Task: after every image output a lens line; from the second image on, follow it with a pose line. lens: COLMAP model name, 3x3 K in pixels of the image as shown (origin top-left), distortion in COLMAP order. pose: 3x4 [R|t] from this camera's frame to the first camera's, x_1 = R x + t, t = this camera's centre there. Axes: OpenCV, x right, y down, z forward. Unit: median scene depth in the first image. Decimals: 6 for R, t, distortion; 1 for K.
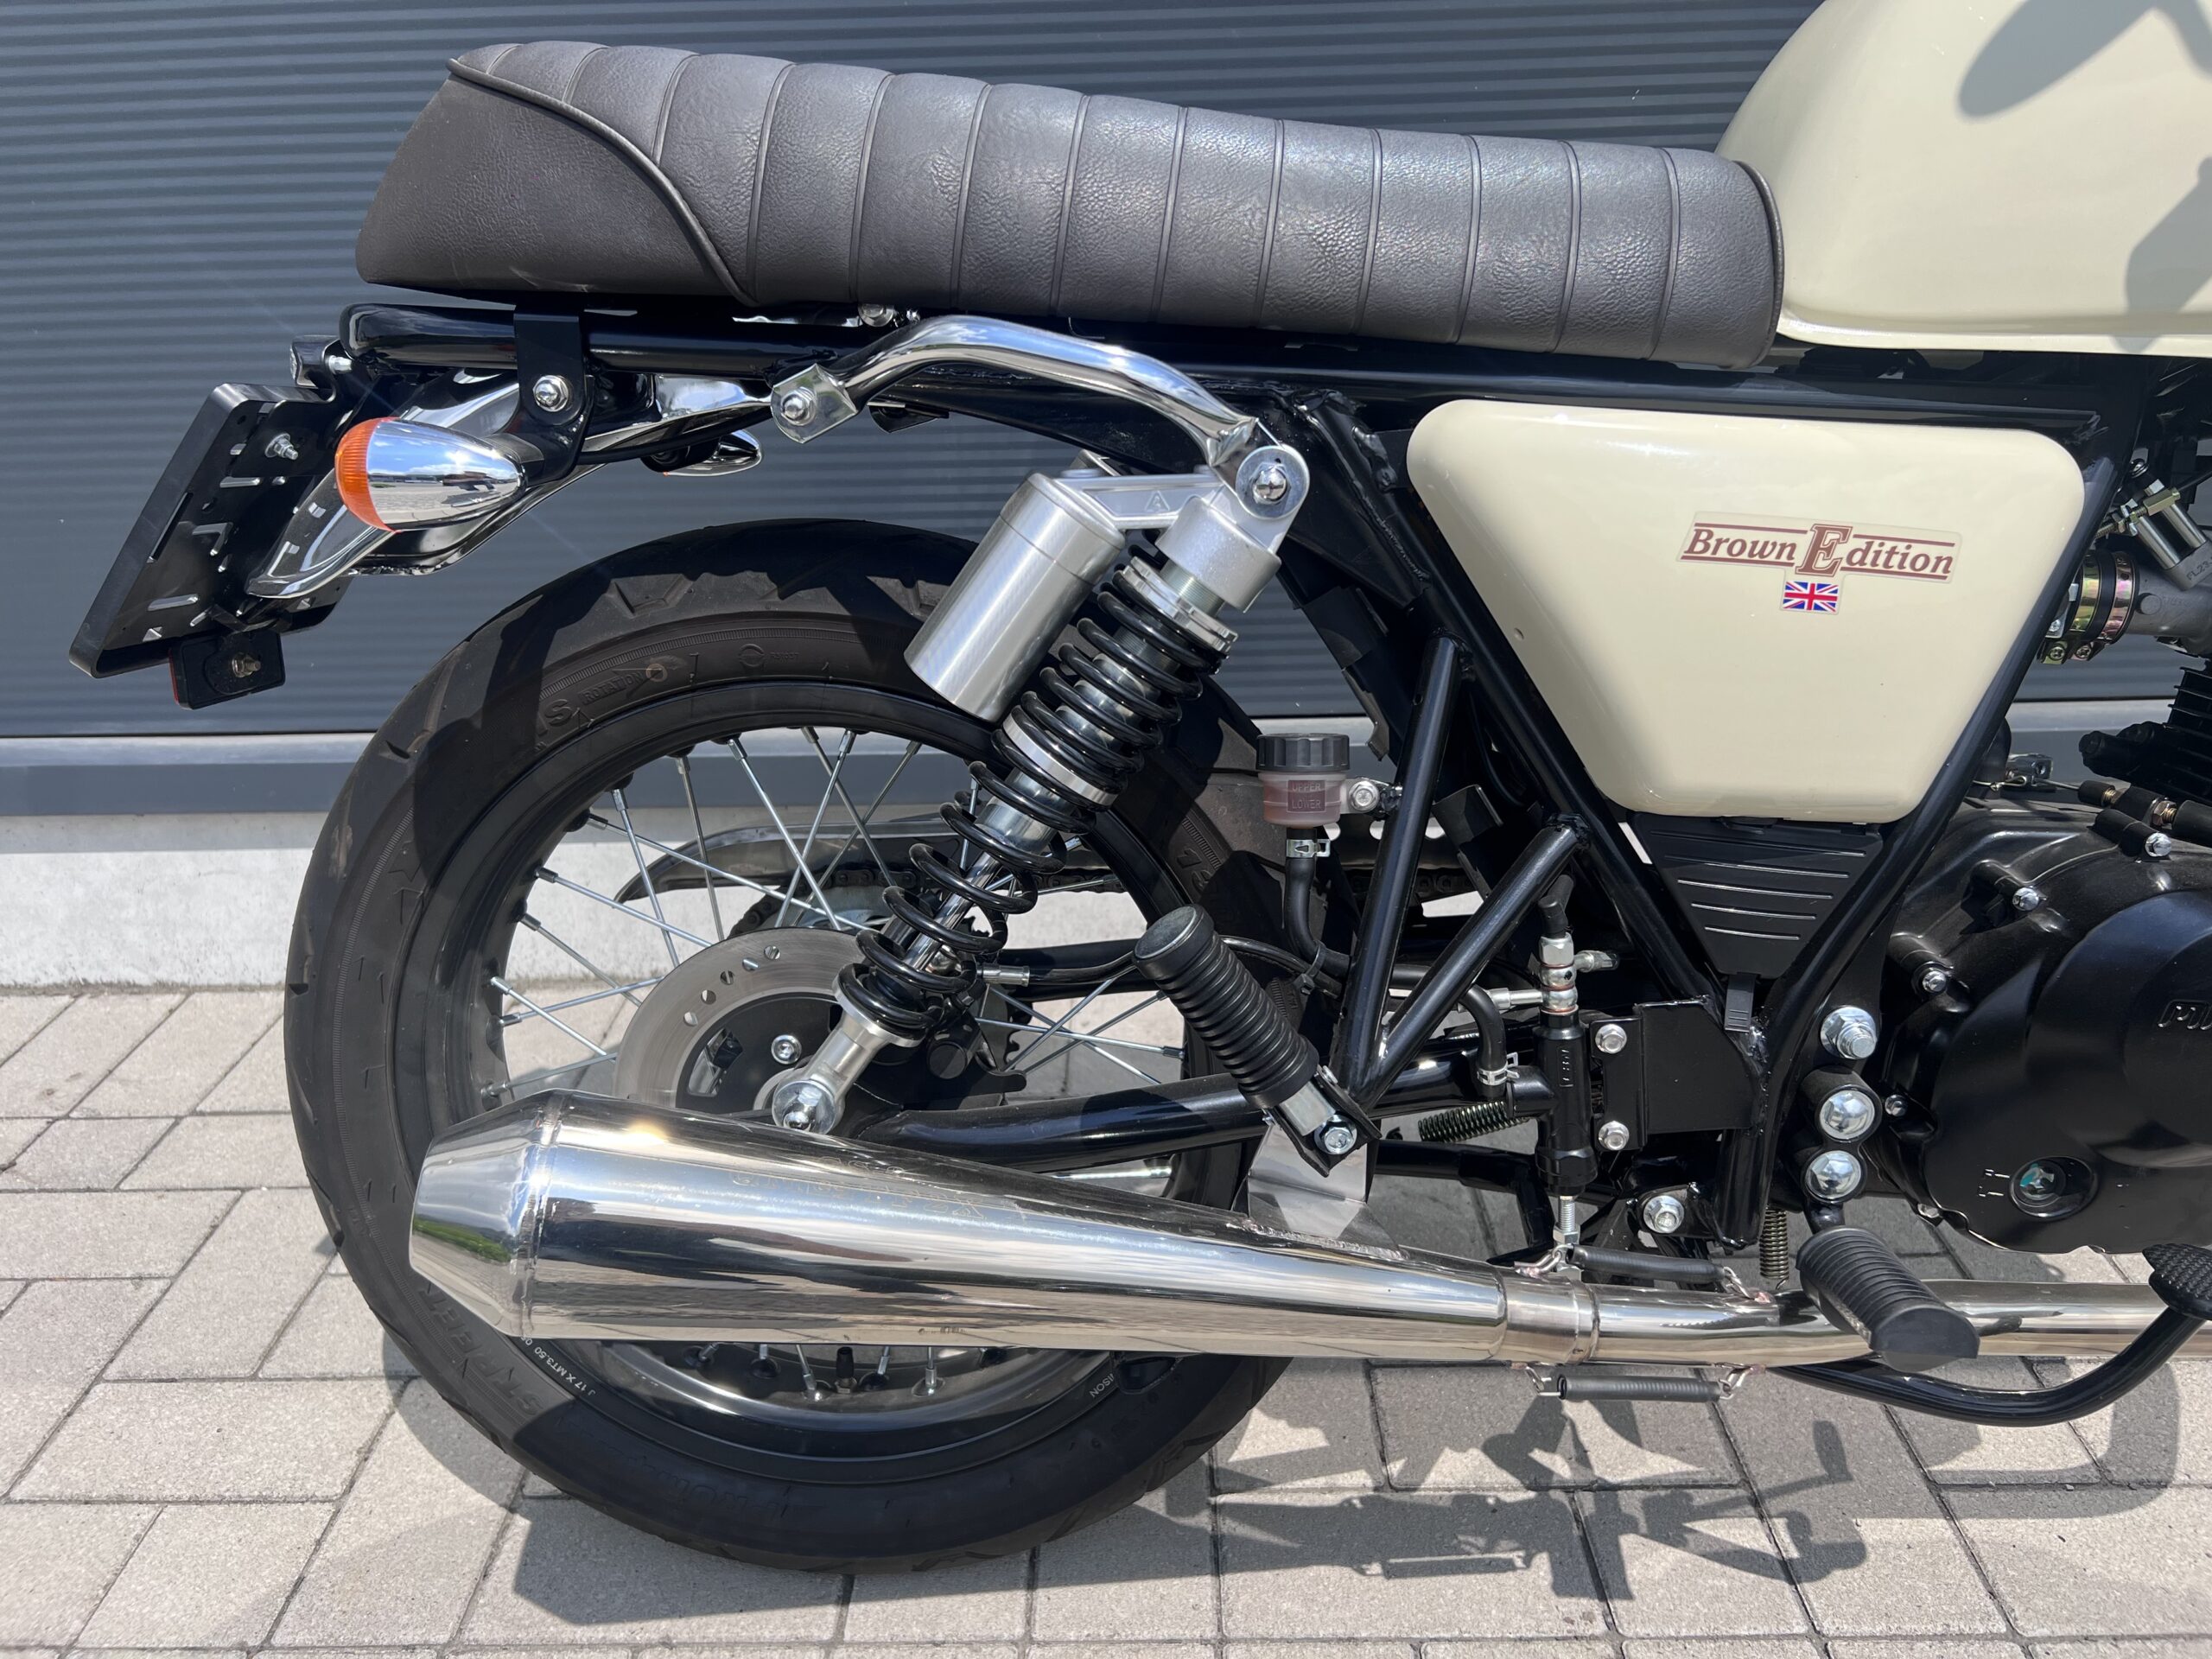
lens RADIAL K [[1673.2, 0, 1103.3], [0, 1673.2, 847.5], [0, 0, 1]] dist [0.046500, -0.063057]
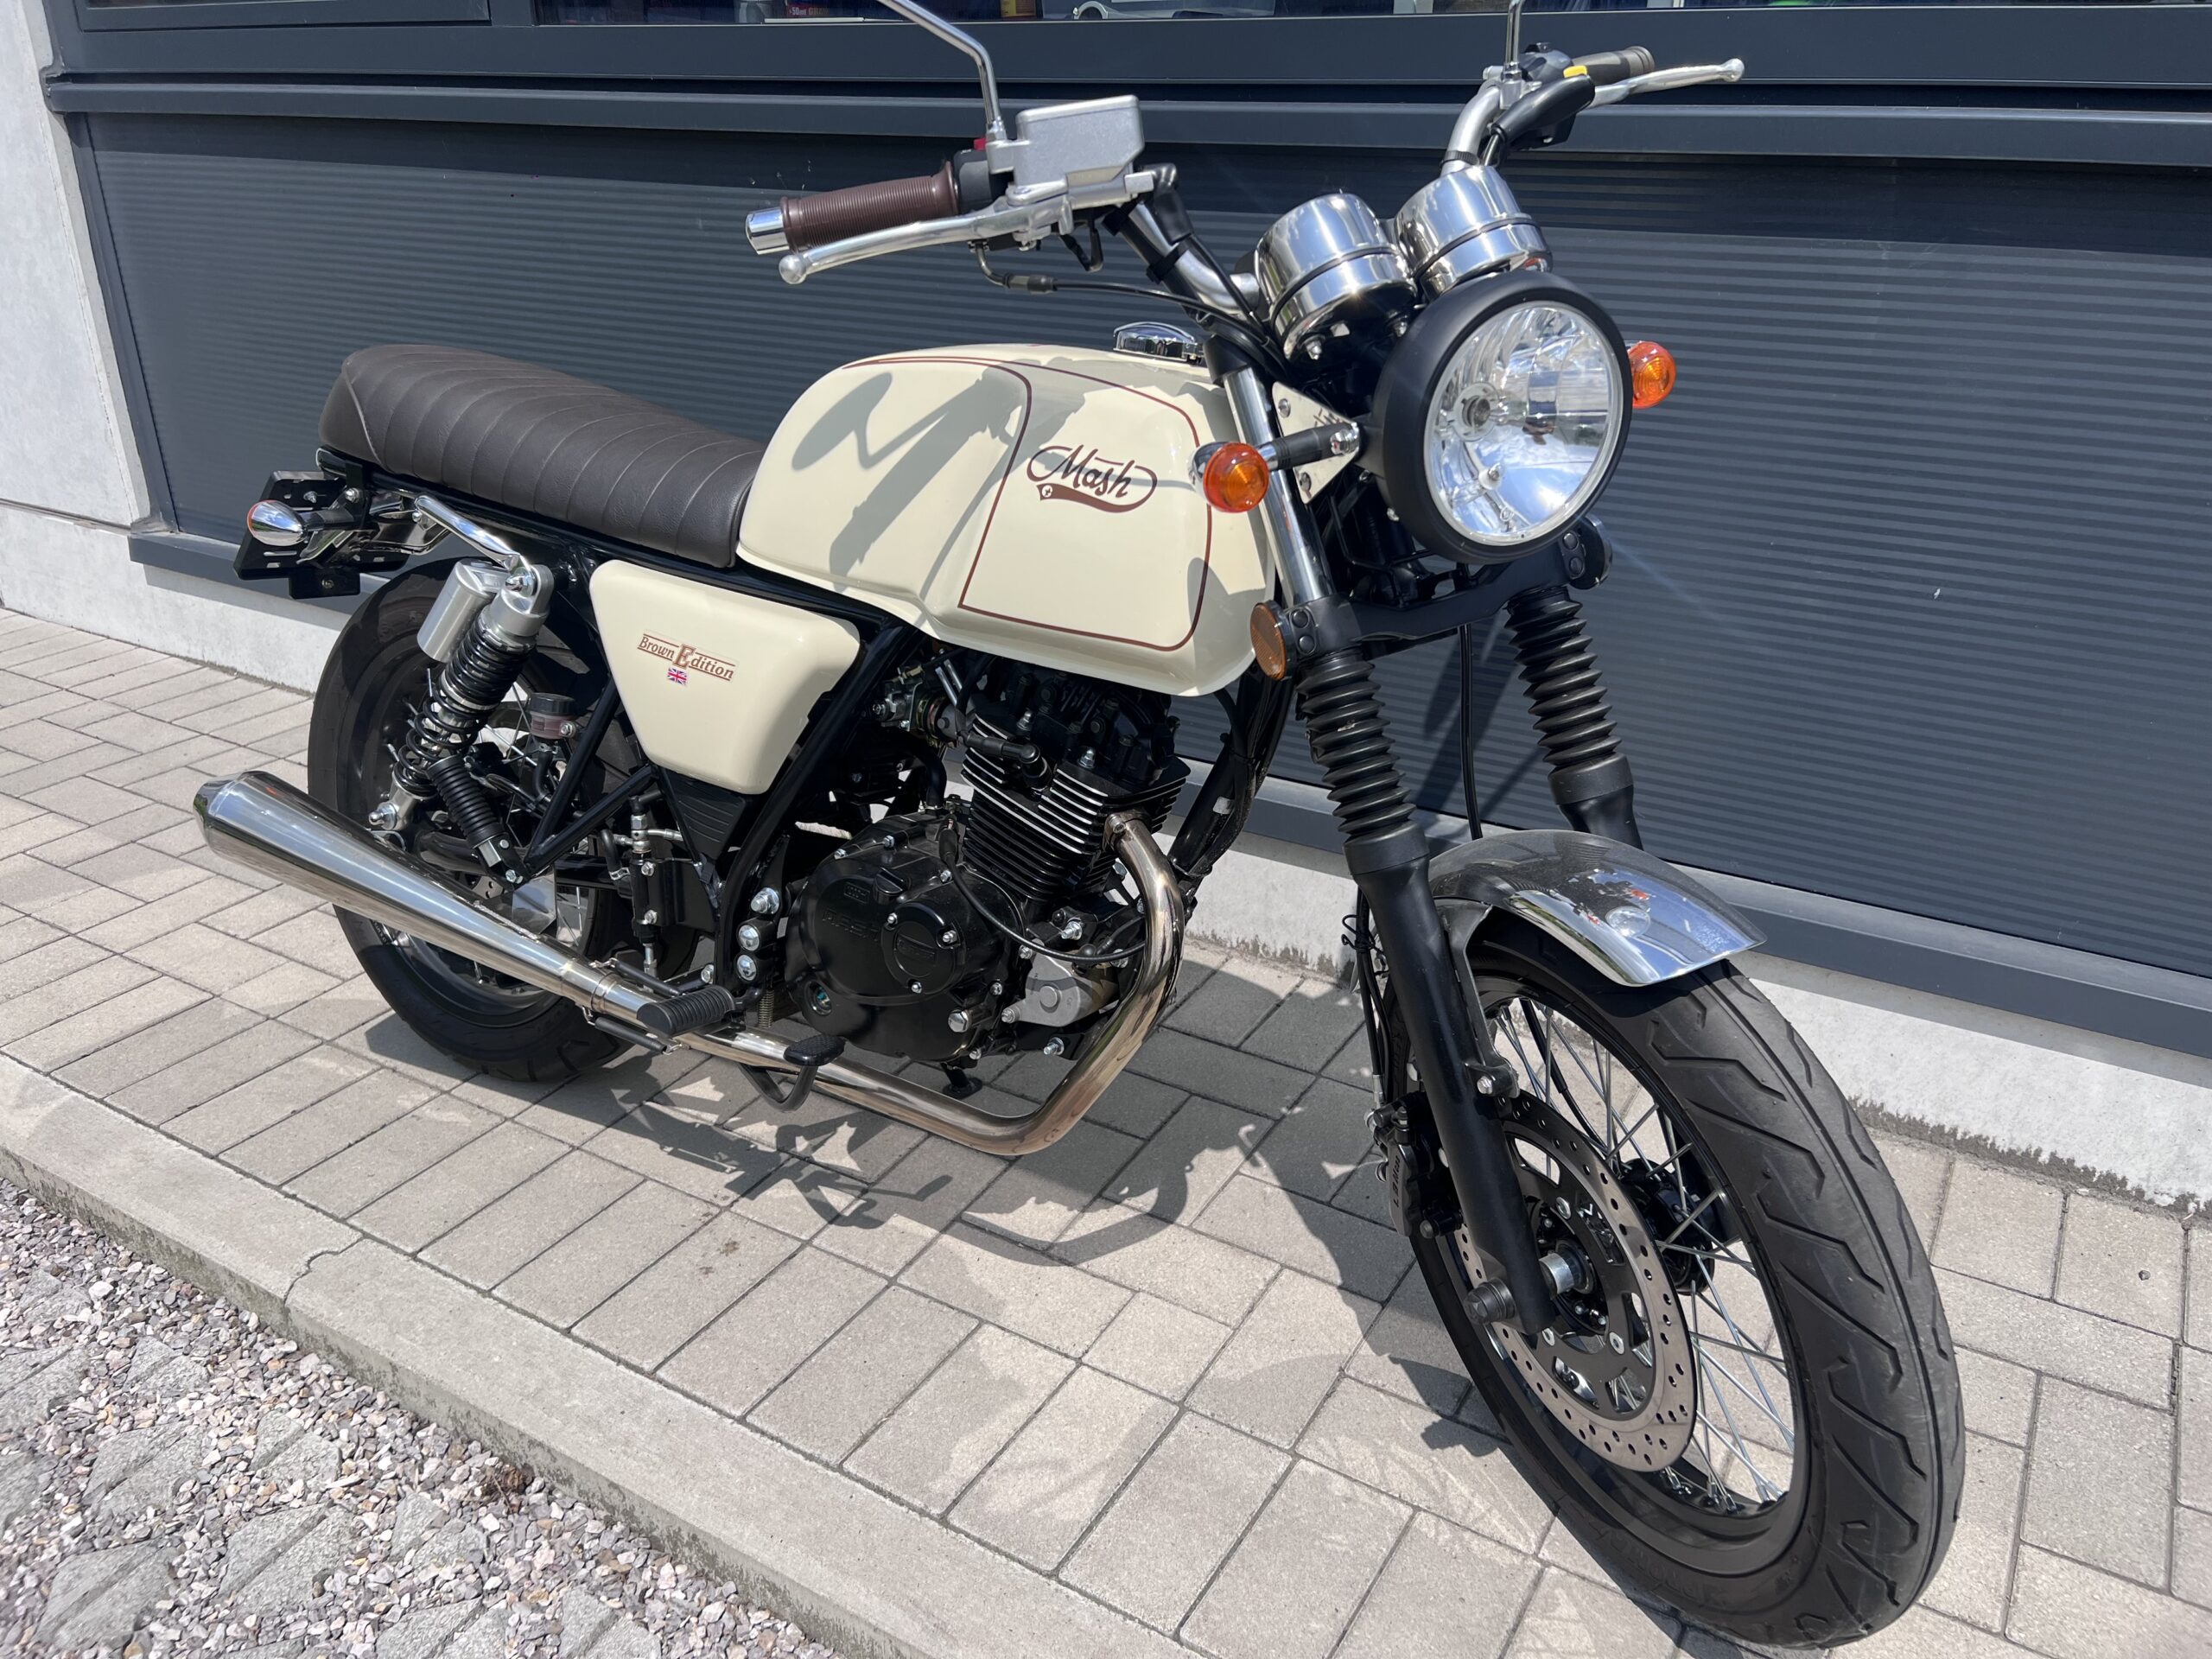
lens RADIAL K [[1673.2, 0, 1108.1], [0, 1673.2, 833.7], [0, 0, 1]] dist [0.046500, -0.063057]
pose [[0.866300, 0.232765, -0.441978, 1.432885], [-0.227036, 0.971601, 0.066685, -0.166207], [0.444948, 0.042576, 0.894544, -0.522338]]
